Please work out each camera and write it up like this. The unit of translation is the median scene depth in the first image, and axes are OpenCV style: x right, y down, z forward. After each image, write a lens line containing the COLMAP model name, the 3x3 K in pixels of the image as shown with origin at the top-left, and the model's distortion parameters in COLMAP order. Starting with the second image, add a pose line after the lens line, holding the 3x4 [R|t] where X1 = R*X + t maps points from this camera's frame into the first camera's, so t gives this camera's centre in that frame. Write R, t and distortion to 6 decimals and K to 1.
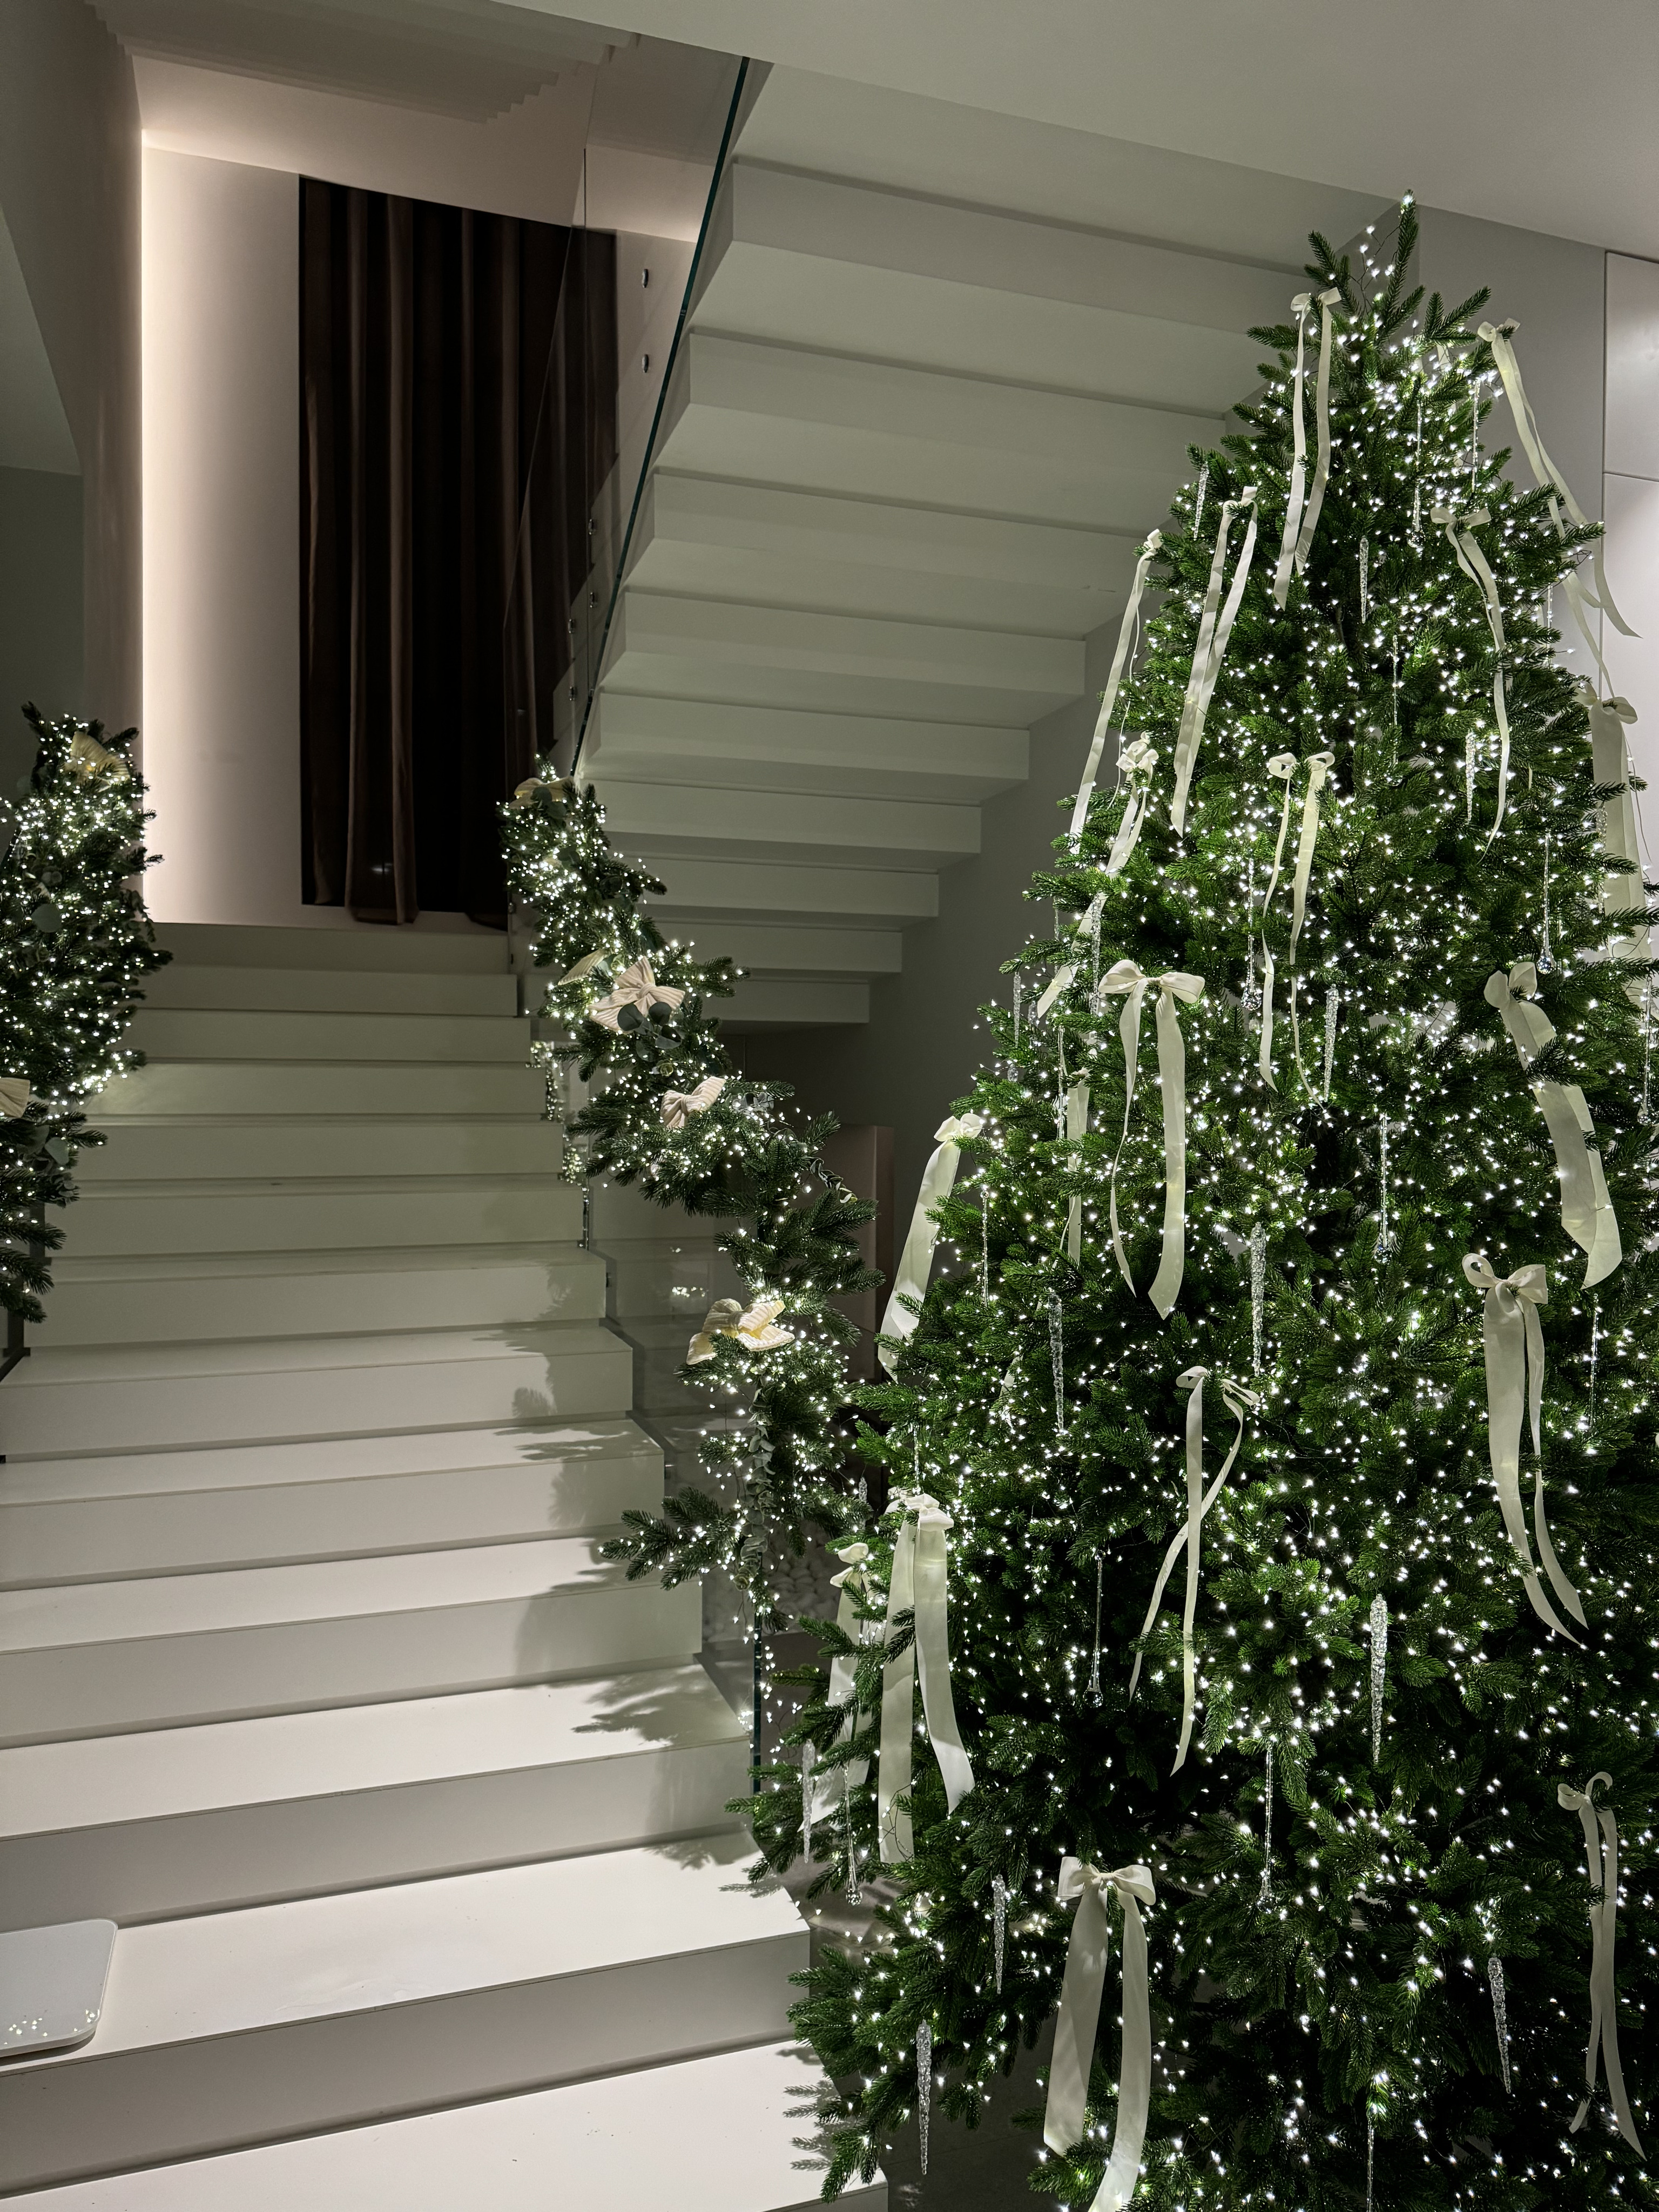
lens RADIAL K [[1572.3, 0, 829.6], [0, 1572.3, 1101.2], [0, 0, 1]] dist [0.066905, -0.059111]
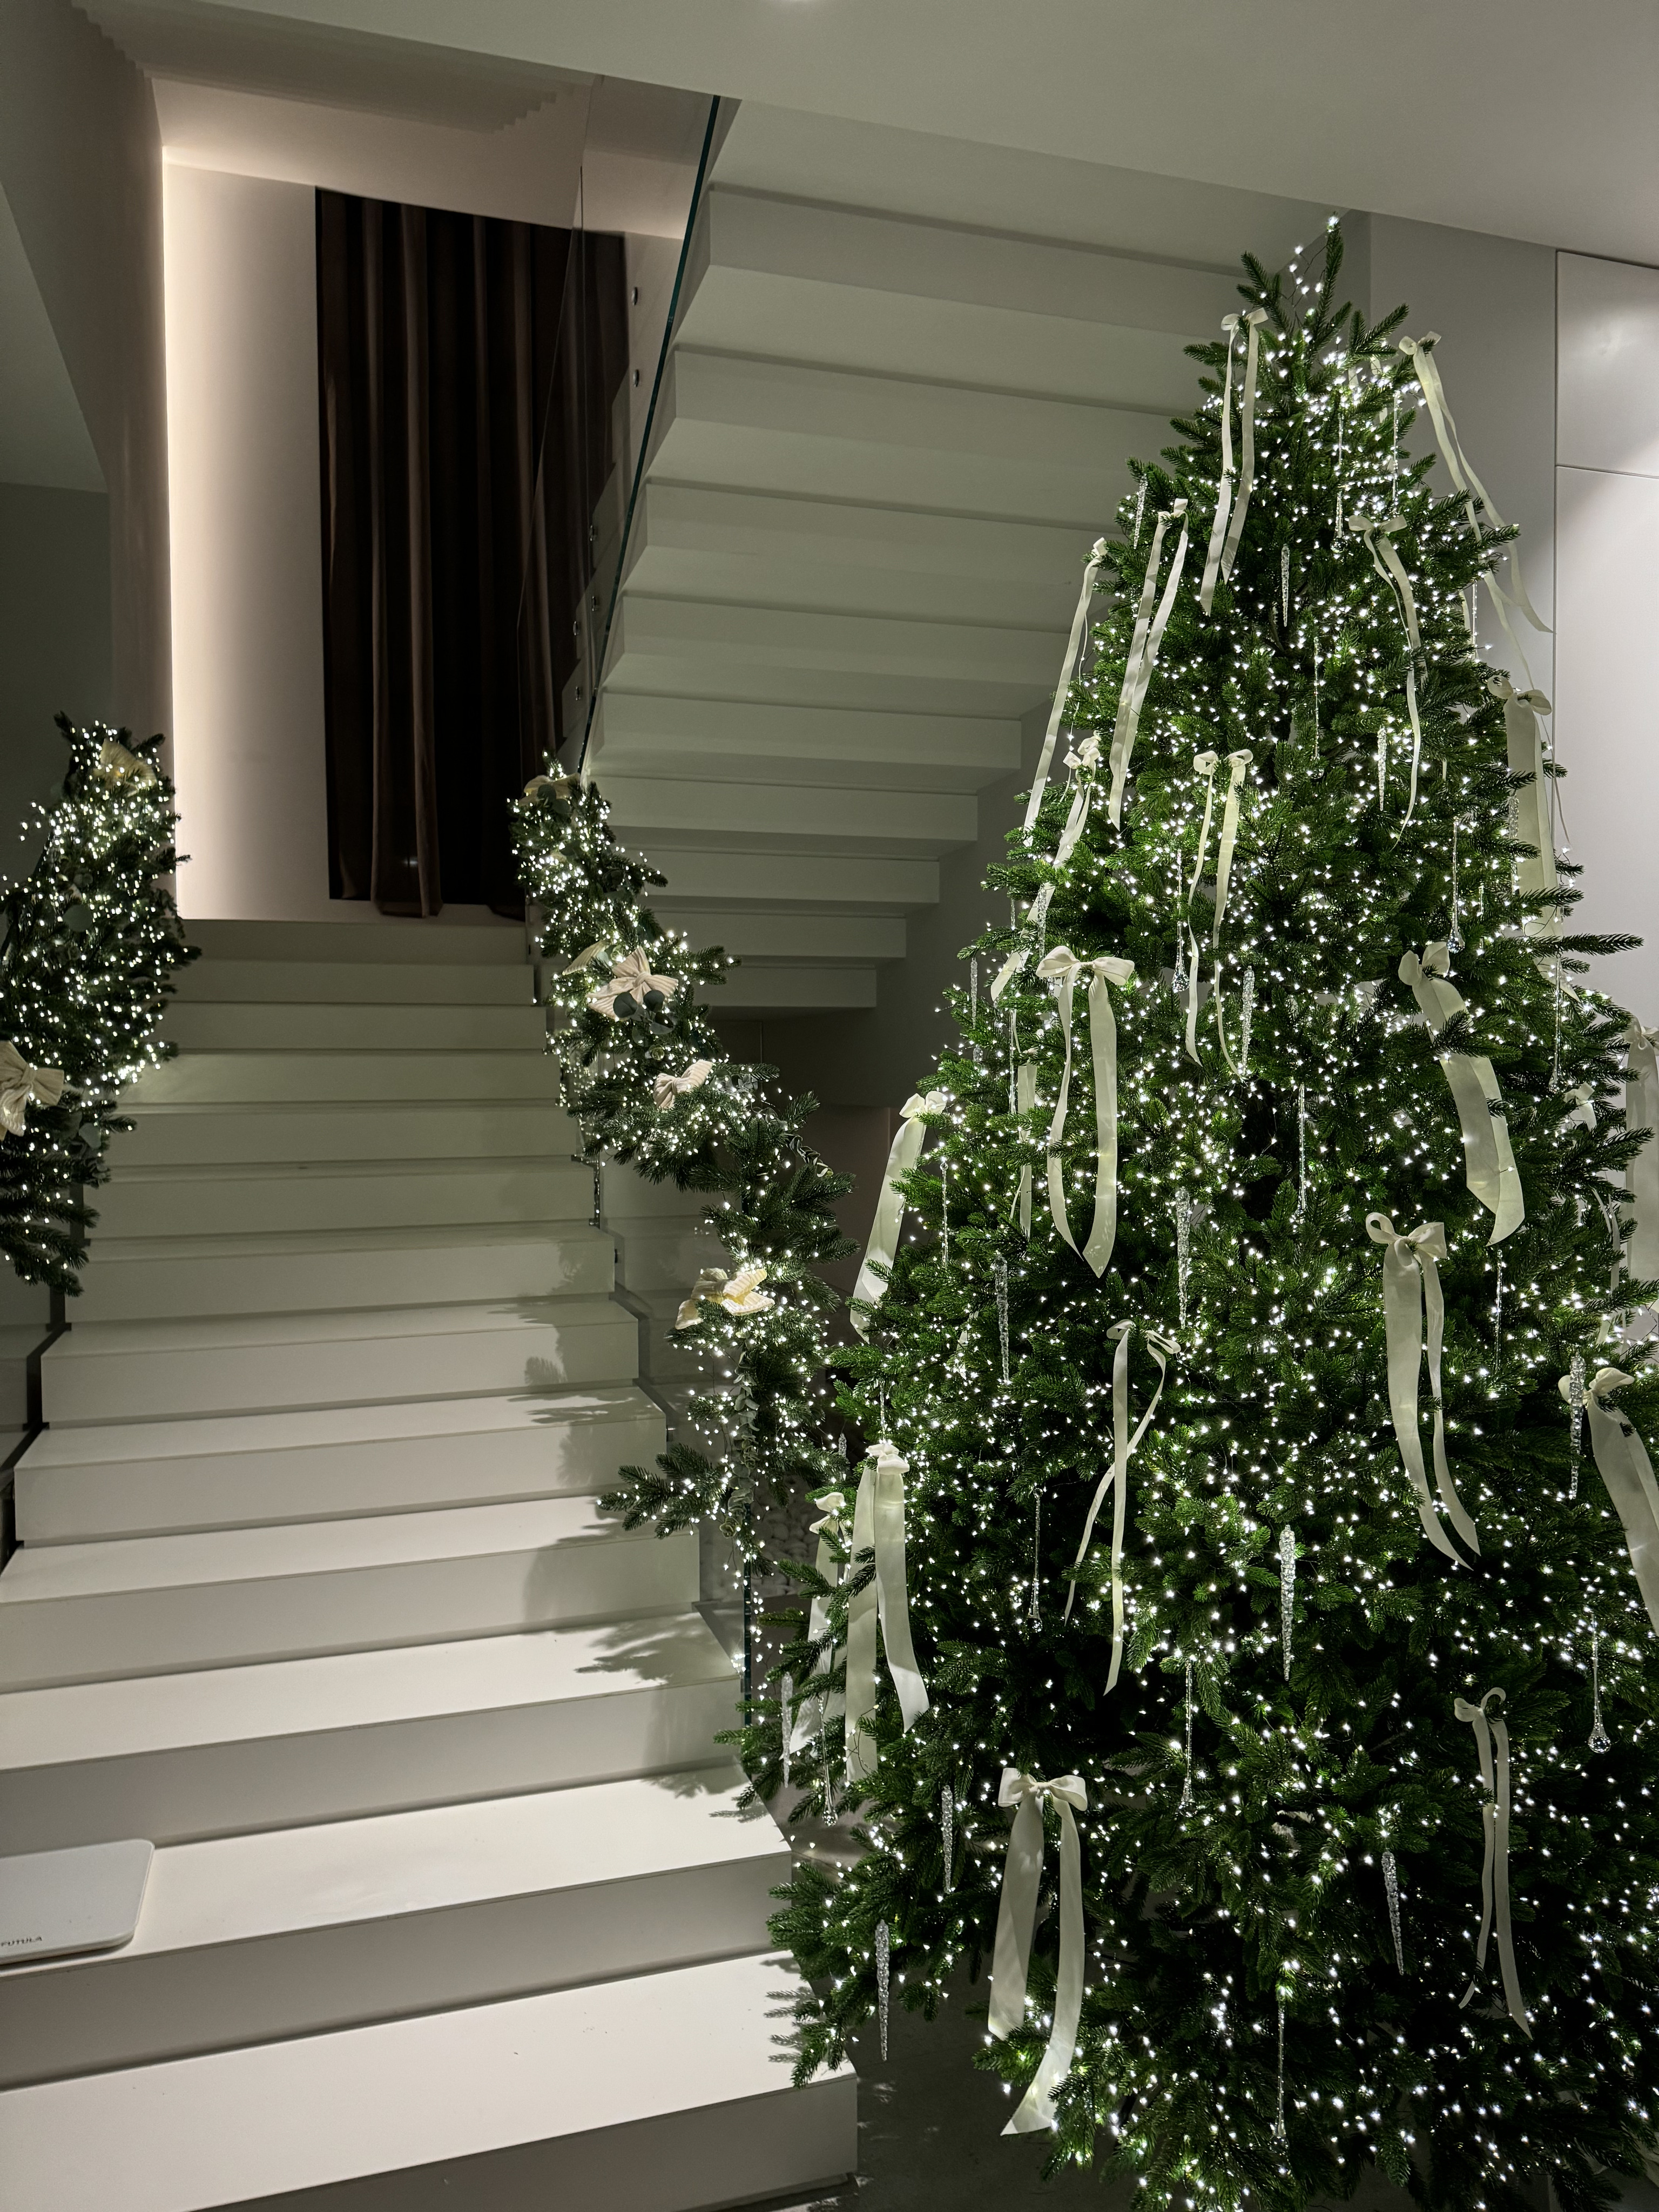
lens RADIAL K [[1567.6, 0, 827.1], [0, 1567.6, 1105.0], [0, 0, 1]] dist [0.089626, -0.099951]
pose [[0.999610, -0.011269, -0.025543, 0.043967], [0.011577, 0.999862, 0.011946, 0.003820], [0.025405, -0.012238, 0.999602, -0.066294]]
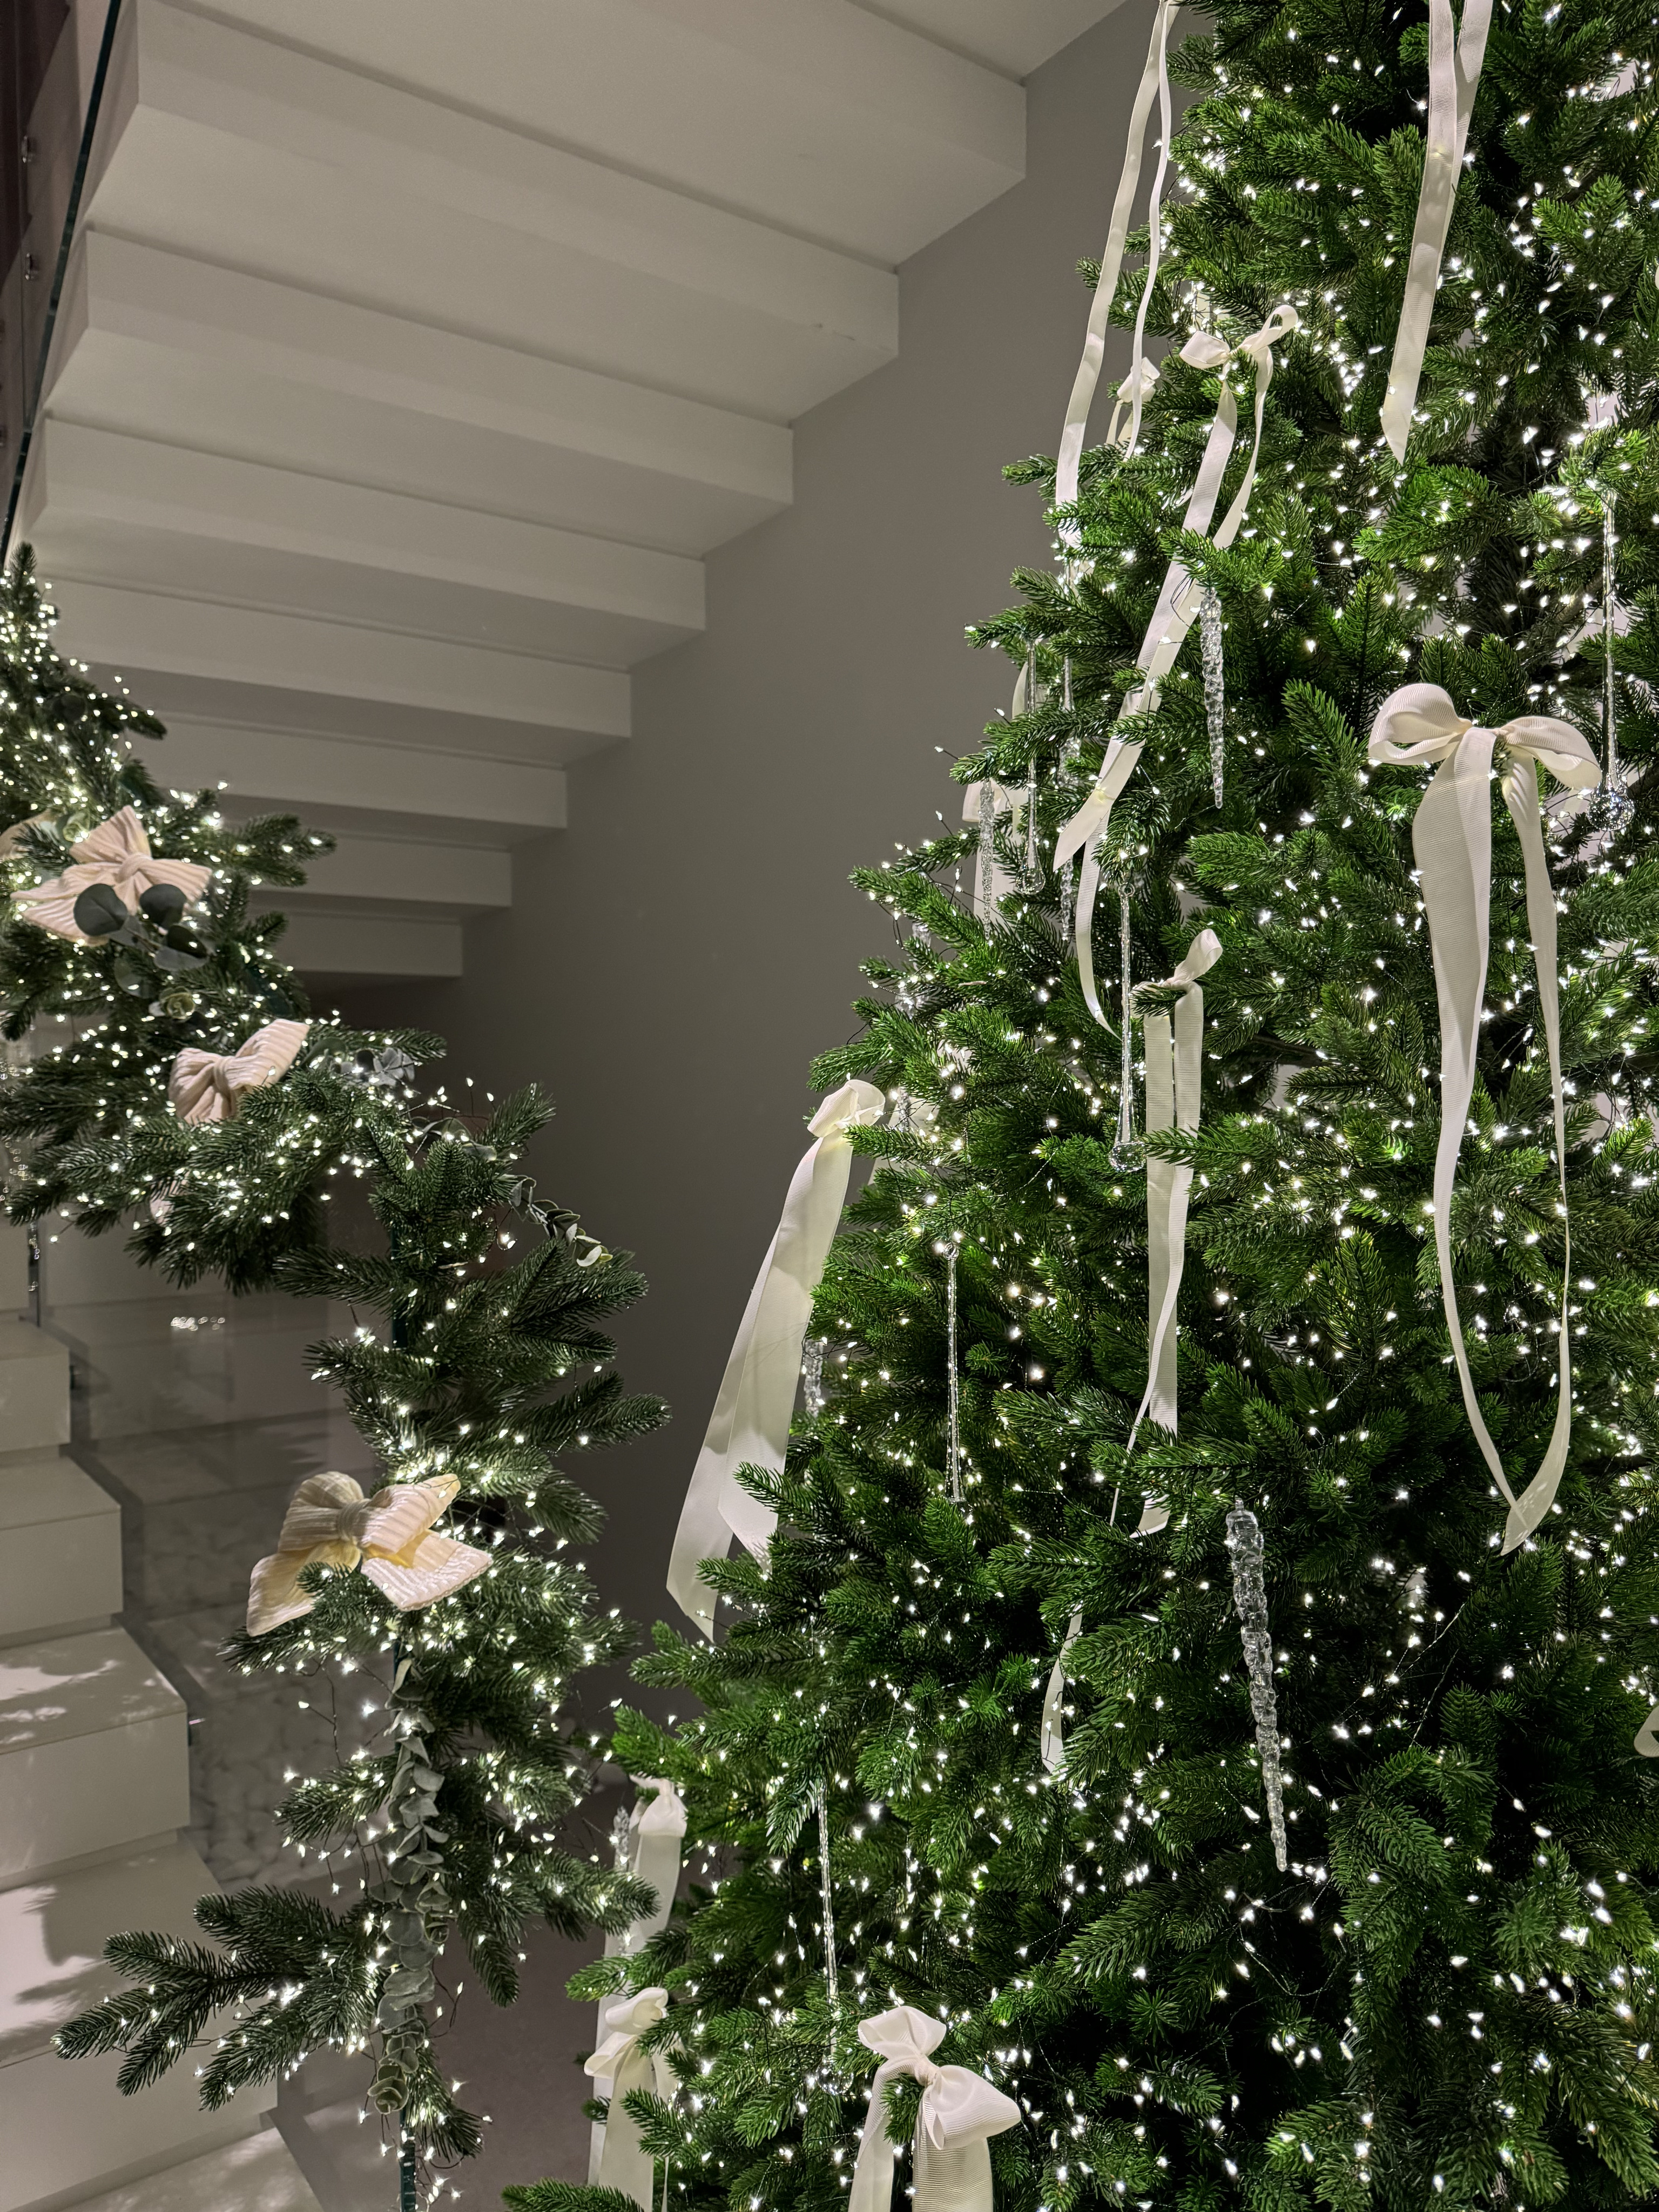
lens RADIAL K [[1555.7, 0, 834.4], [0, 1555.7, 1087.4], [0, 0, 1]] dist [0.063342, -0.091319]
pose [[0.954500, -0.019800, 0.297552, -0.064353], [0.018731, 0.999804, 0.006442, 0.007608], [-0.297622, -0.000575, 0.954684, 0.545594]]
